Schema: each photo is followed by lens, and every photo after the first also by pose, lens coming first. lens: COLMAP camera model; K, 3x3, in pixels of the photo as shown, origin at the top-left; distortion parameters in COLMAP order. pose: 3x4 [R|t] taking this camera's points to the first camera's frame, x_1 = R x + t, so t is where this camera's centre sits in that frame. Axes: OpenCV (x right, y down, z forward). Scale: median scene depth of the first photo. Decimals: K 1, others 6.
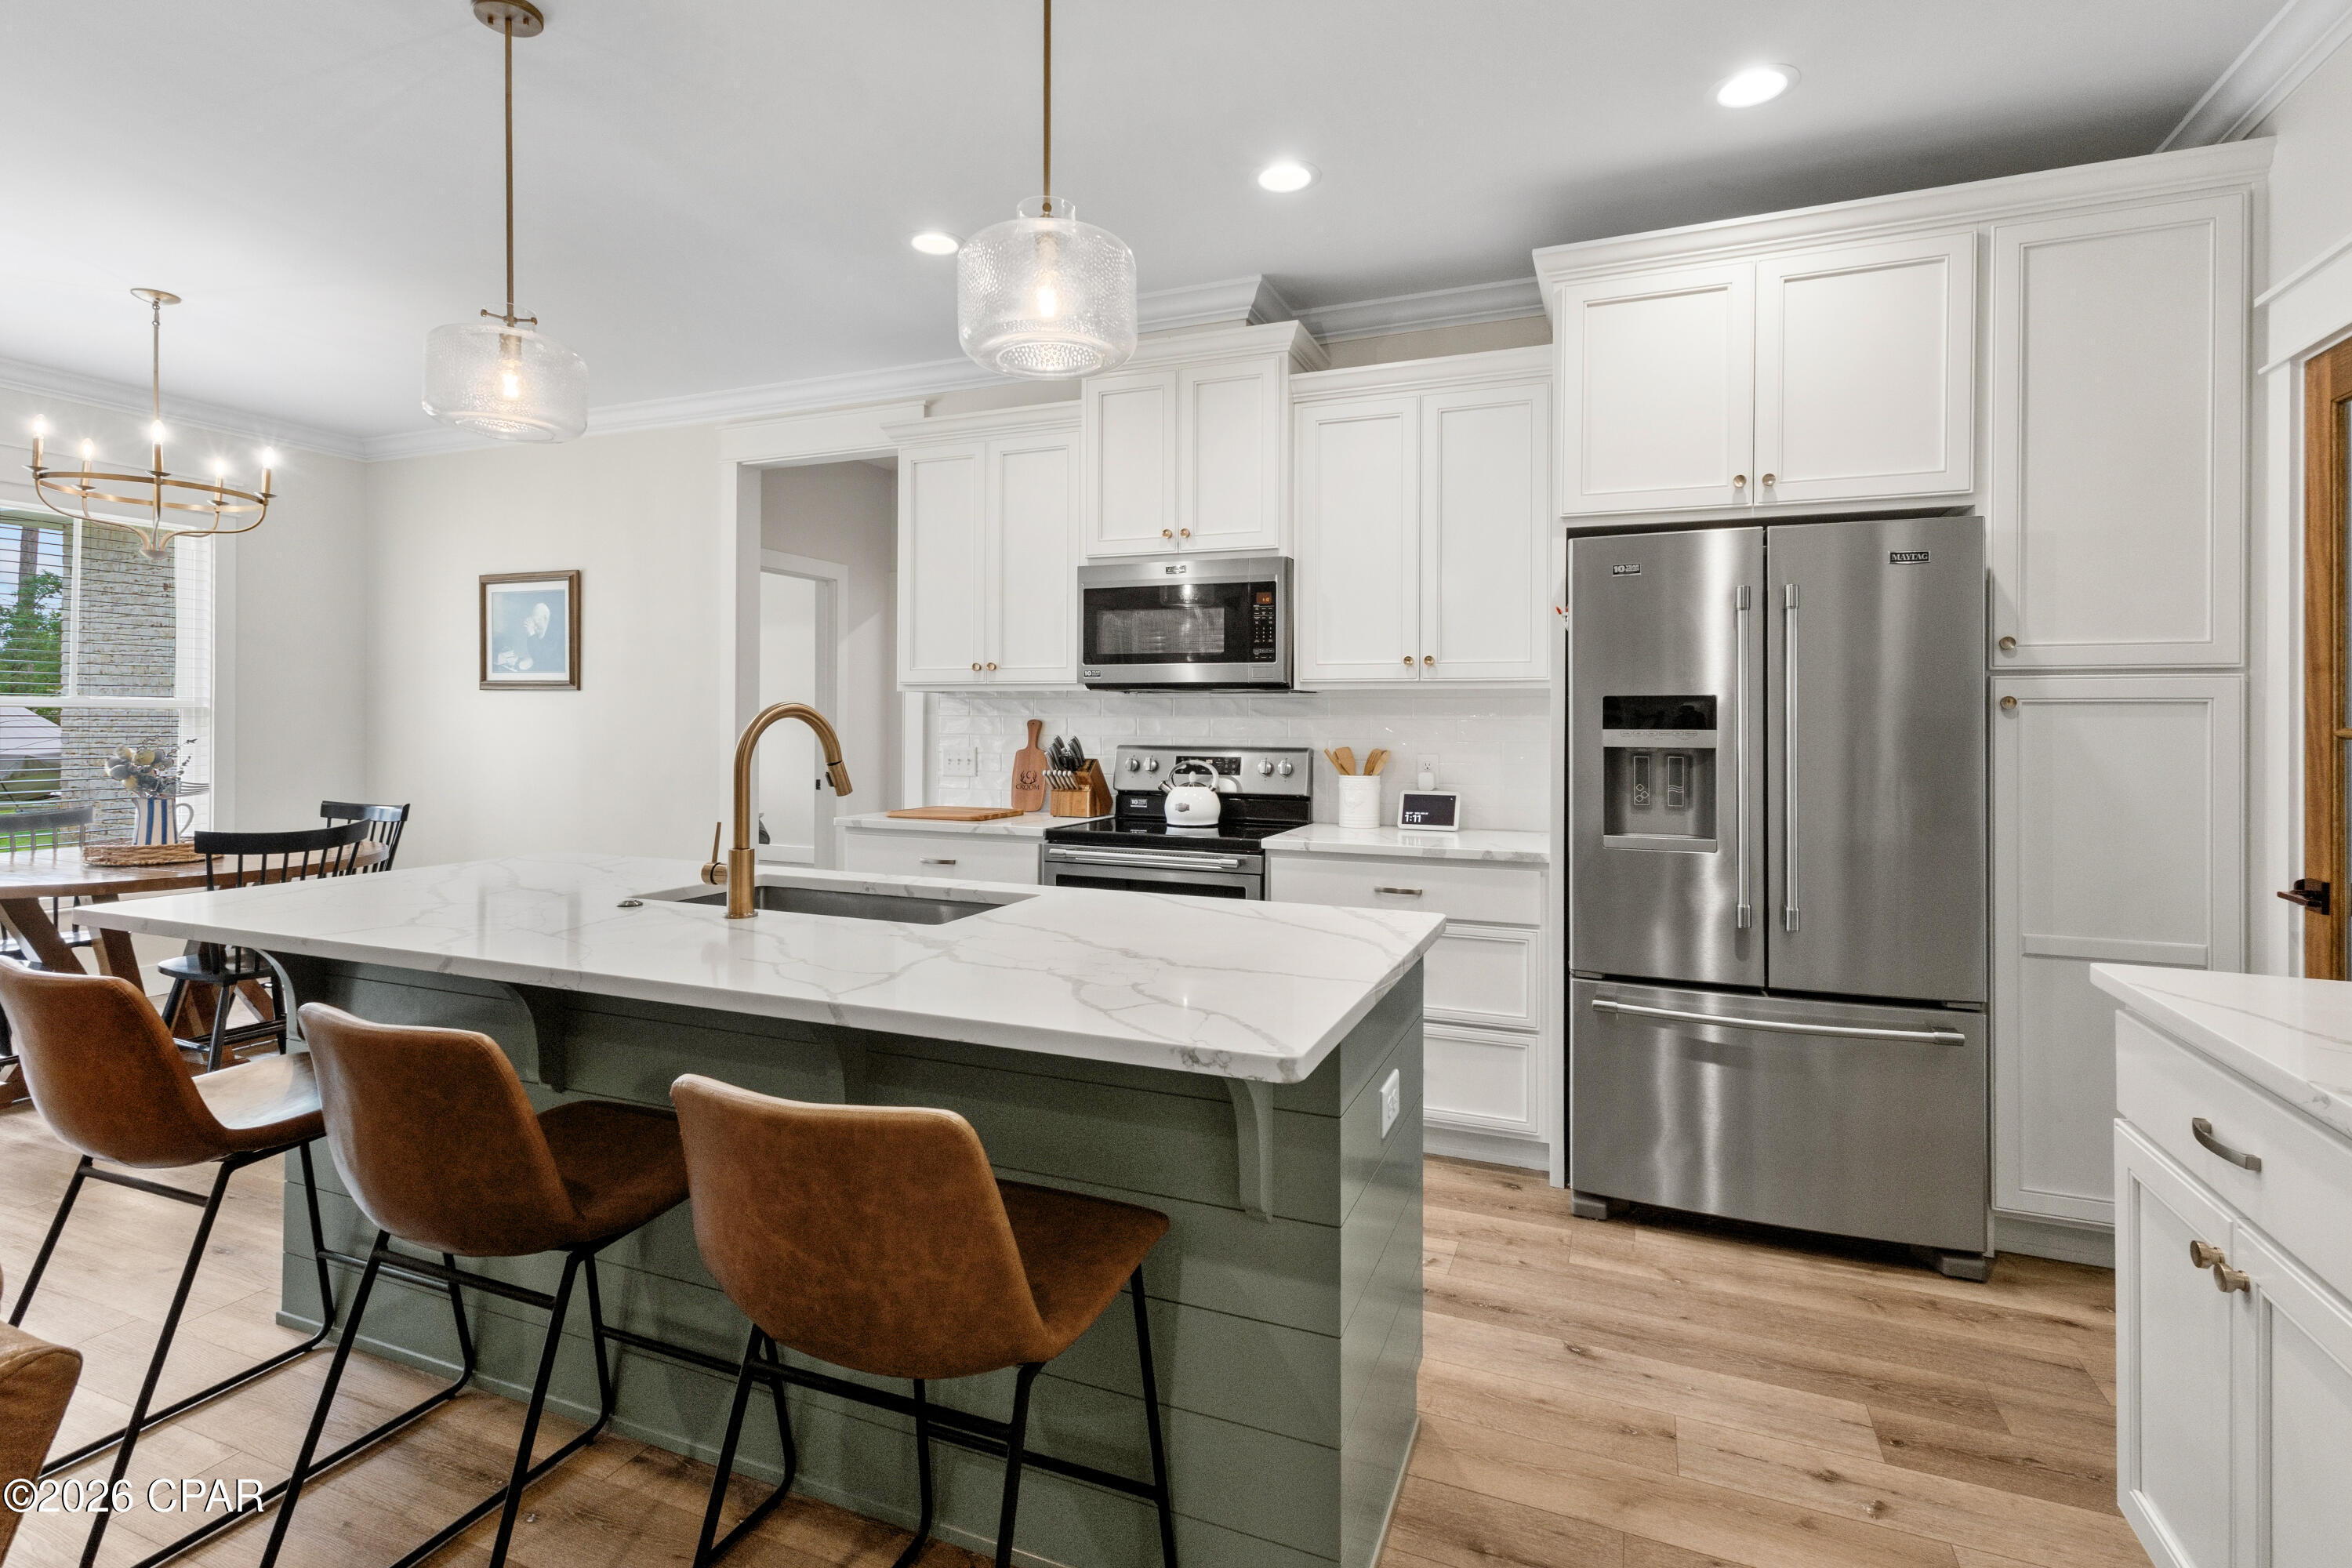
lens RADIAL K [[1121.7, 0, 1168.6], [0, 1121.7, 726.2], [0, 0, 1]] dist [0.009014, 0.000688]
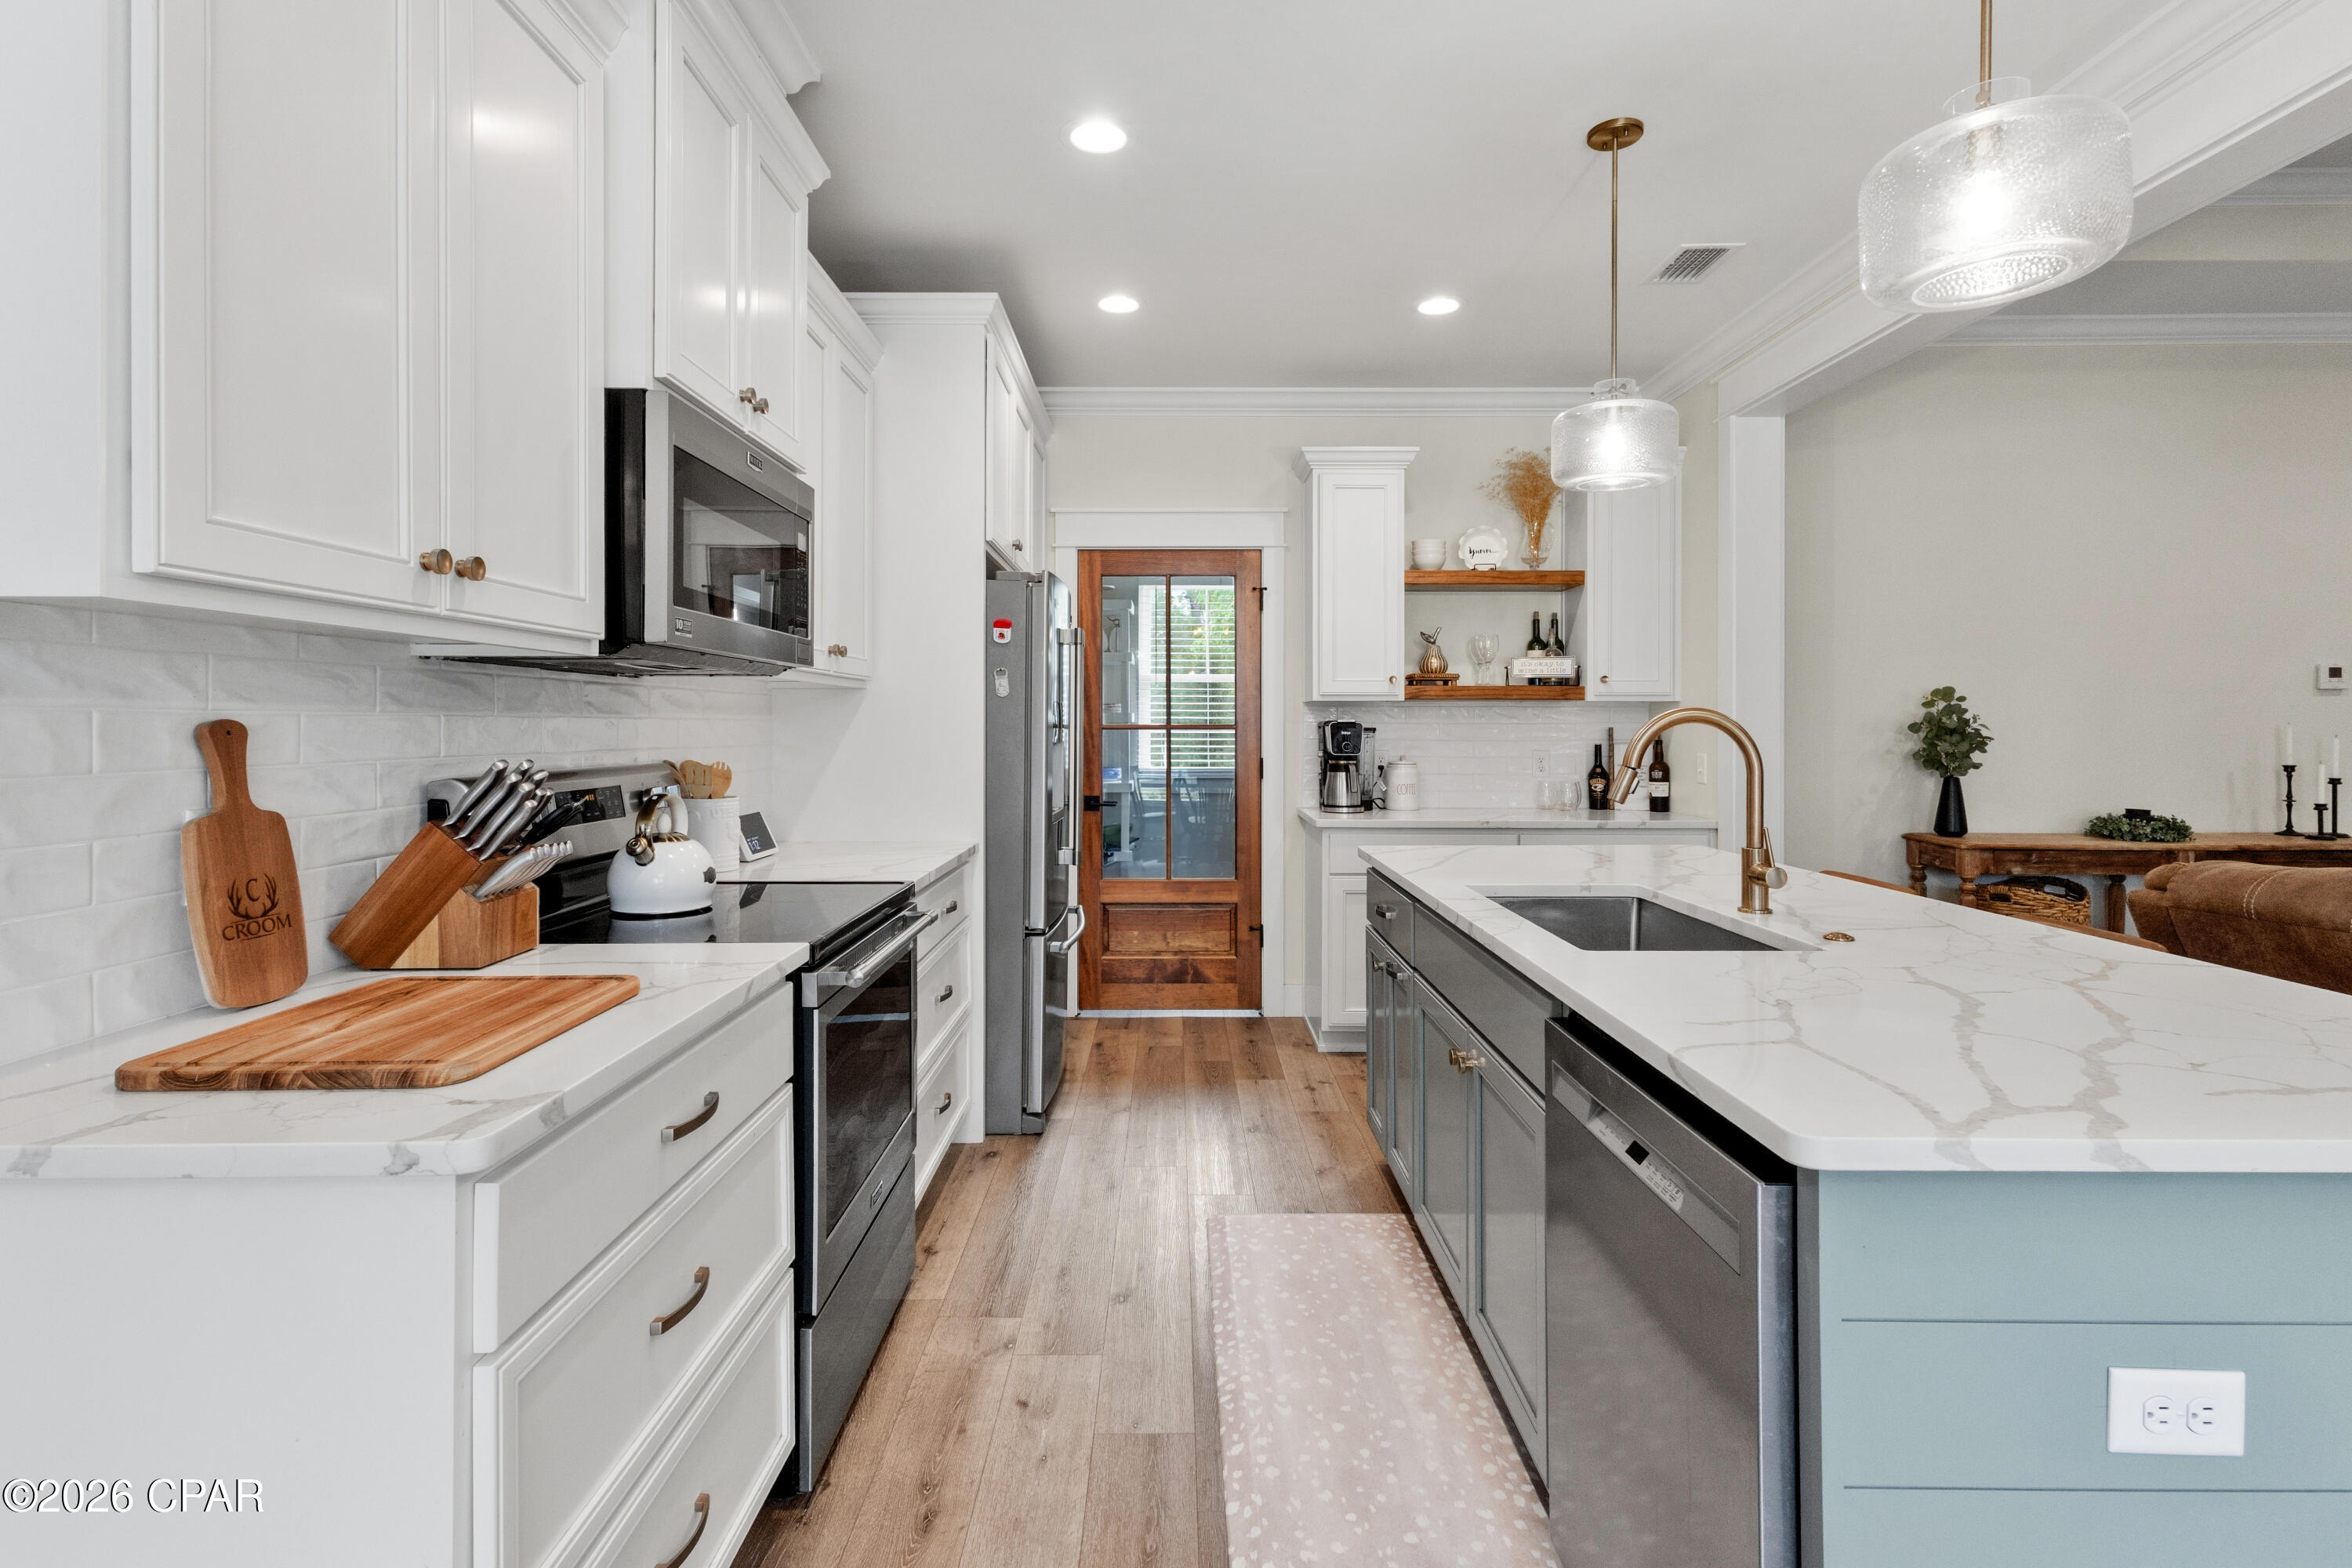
lens RADIAL K [[1121.7, 0, 1168.6], [0, 1121.7, 726.2], [0, 0, 1]] dist [0.009014, 0.000688]
pose [[-0.379607, -0.007871, 0.925115, -0.624700], [-0.001614, 0.999968, 0.007846, -0.008275], [-0.925147, 0.001485, -0.379607, 1.038274]]
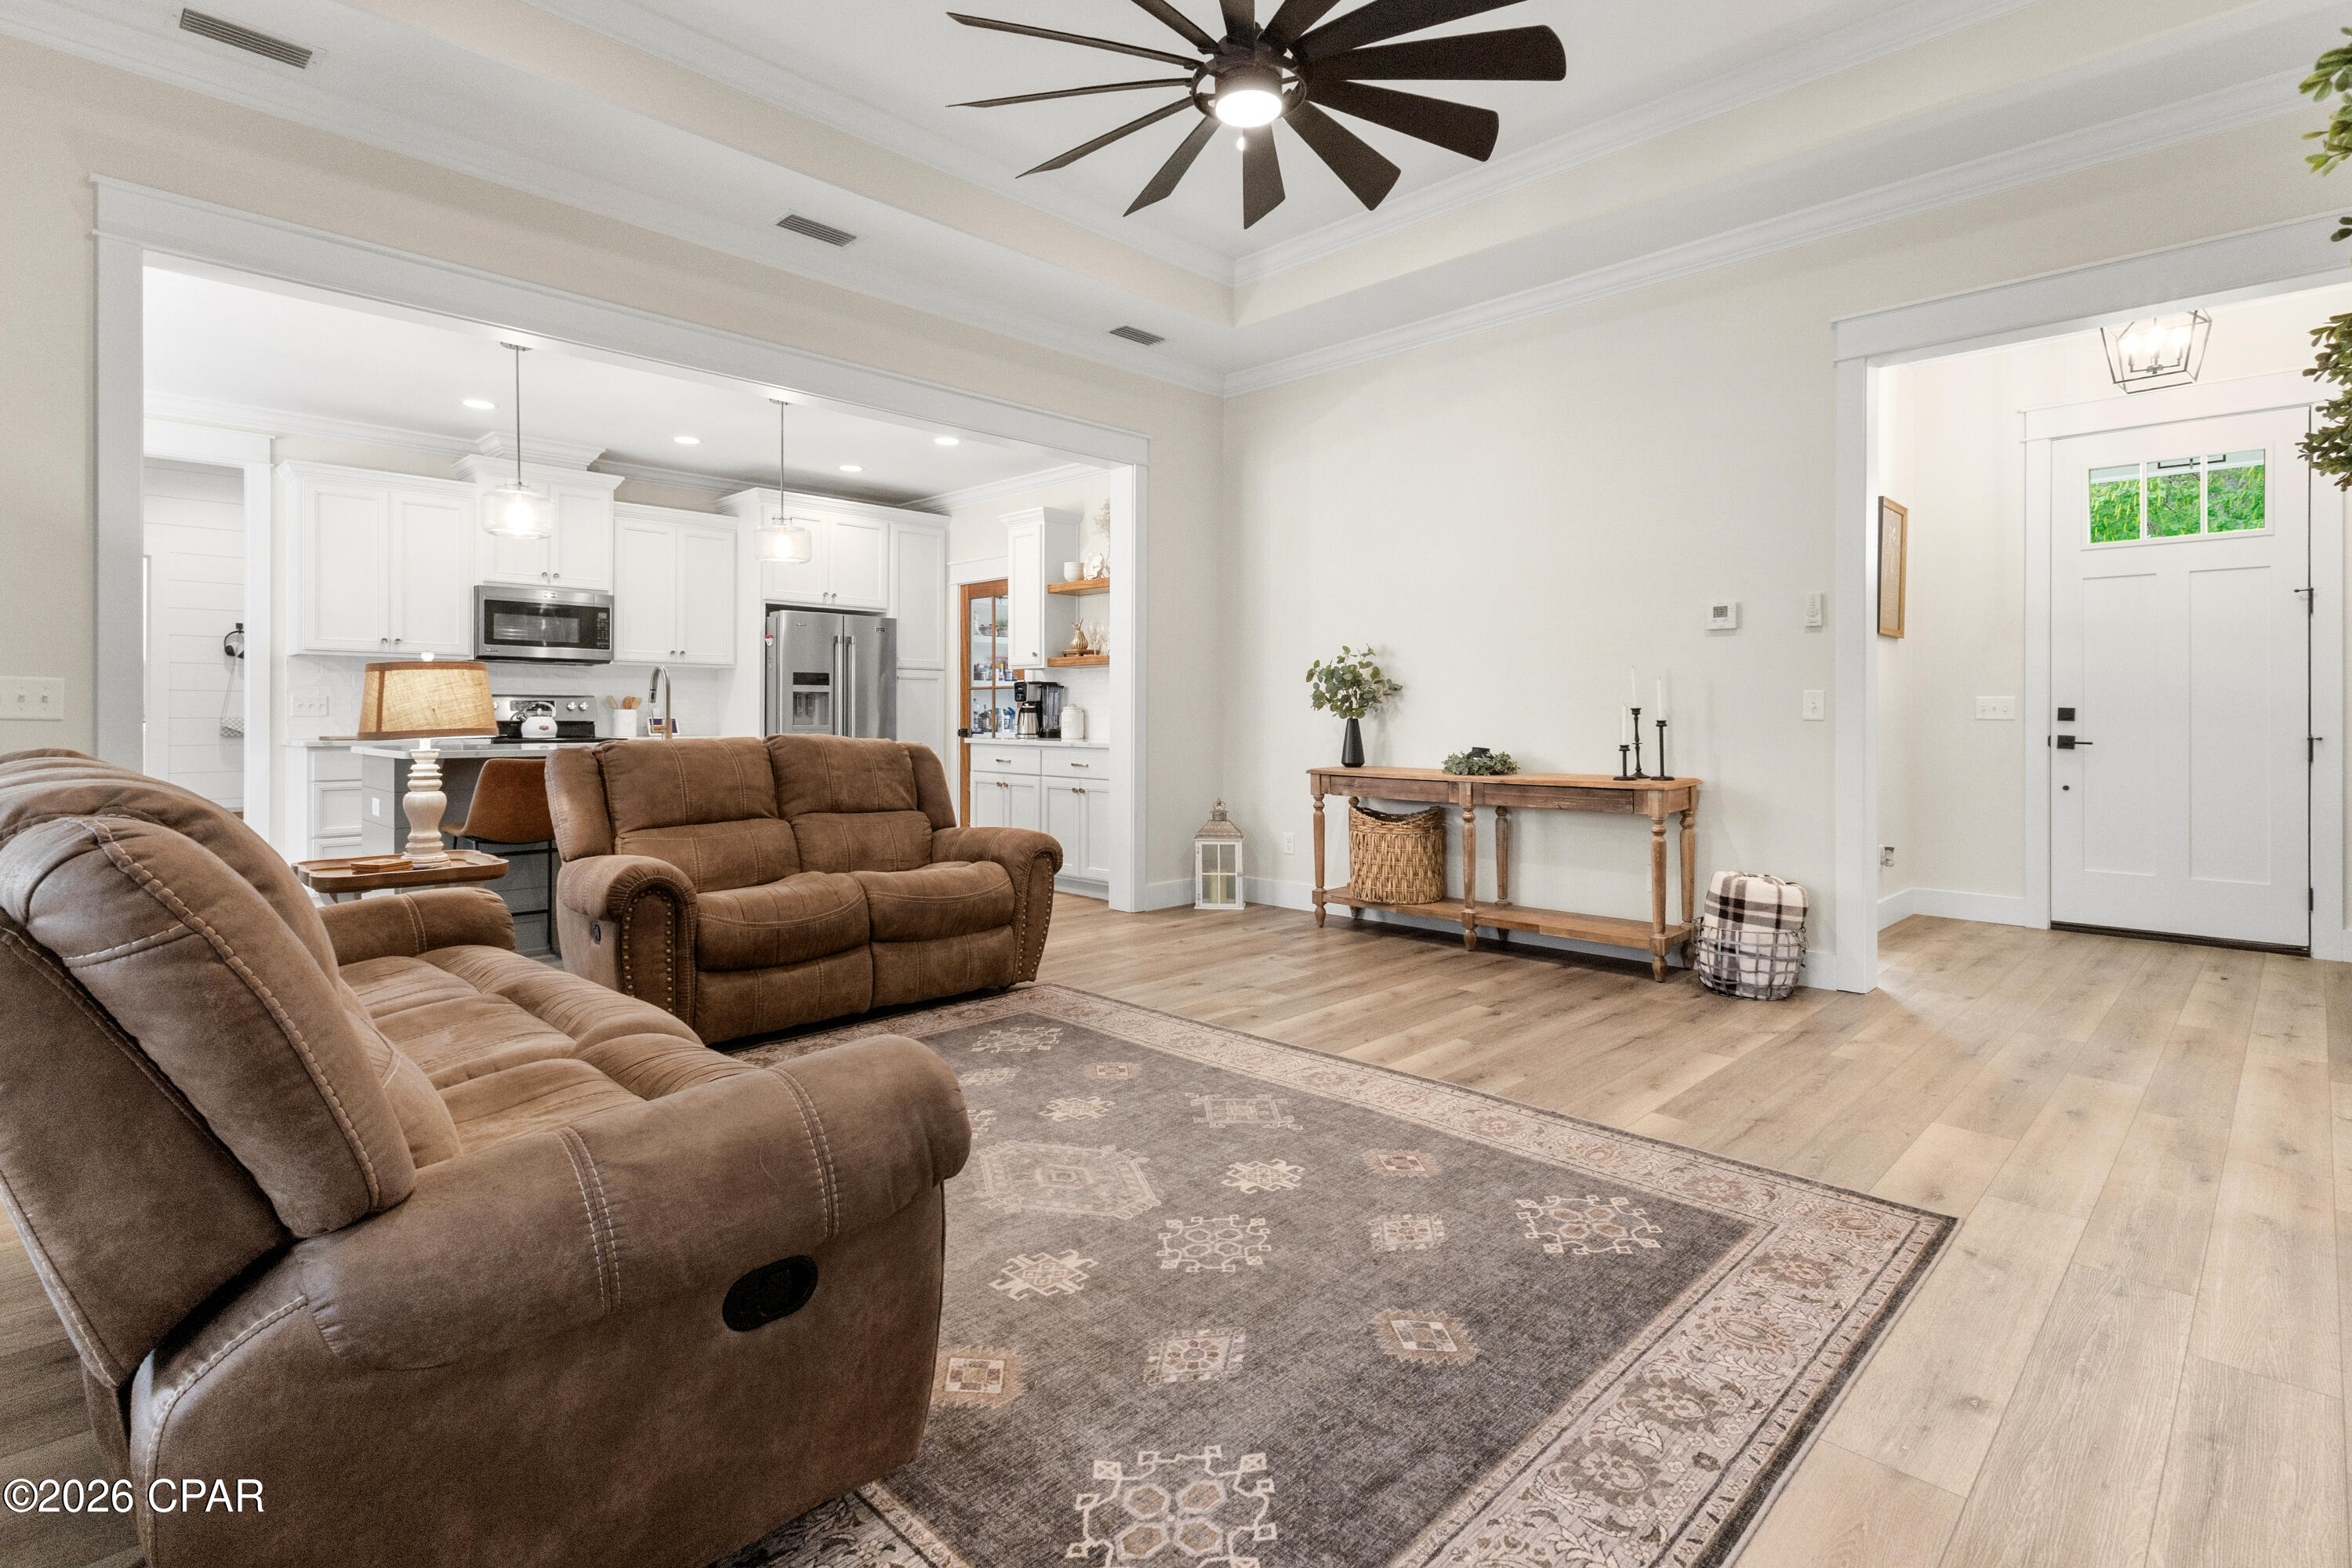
lens RADIAL K [[1141.1, 0, 1170.2], [0, 1141.1, 713.4], [0, 0, 1]] dist [0.000792, 0.000119]
pose [[0.379010, -0.004637, 0.925381, -1.337655], [0.001251, 0.999989, 0.004499, 0.044479], [-0.925392, -0.000547, 0.379012, -0.632870]]
